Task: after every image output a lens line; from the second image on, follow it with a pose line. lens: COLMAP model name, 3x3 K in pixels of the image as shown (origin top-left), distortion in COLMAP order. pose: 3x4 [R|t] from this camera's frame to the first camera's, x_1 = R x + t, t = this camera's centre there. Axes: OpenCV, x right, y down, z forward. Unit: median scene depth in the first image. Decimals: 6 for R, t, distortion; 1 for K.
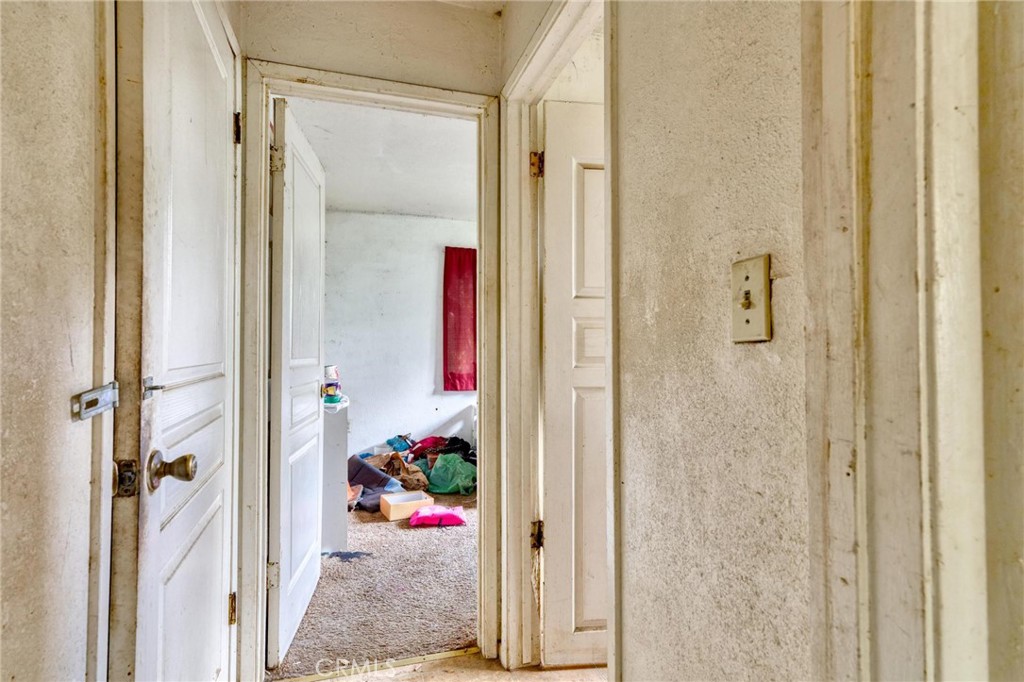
lens RADIAL K [[520.4, 0, 511.6], [0, 520.4, 338.7], [0, 0, 1]] dist [0.000636, 0.000177]
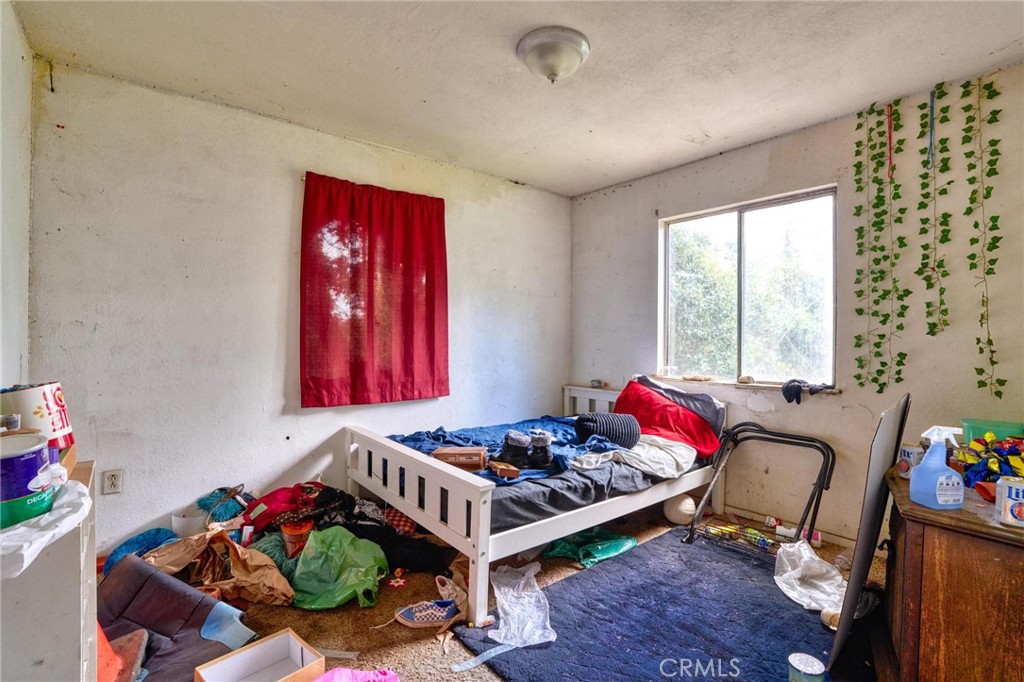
lens RADIAL K [[487.4, 0, 514.9], [0, 487.4, 339.0], [0, 0, 1]] dist [-0.067138, 0.027253]
pose [[0.928710, 0.008081, 0.370720, -0.284103], [-0.016353, 0.999682, 0.019176, 0.011858], [-0.370447, -0.023871, 0.928547, 1.020599]]
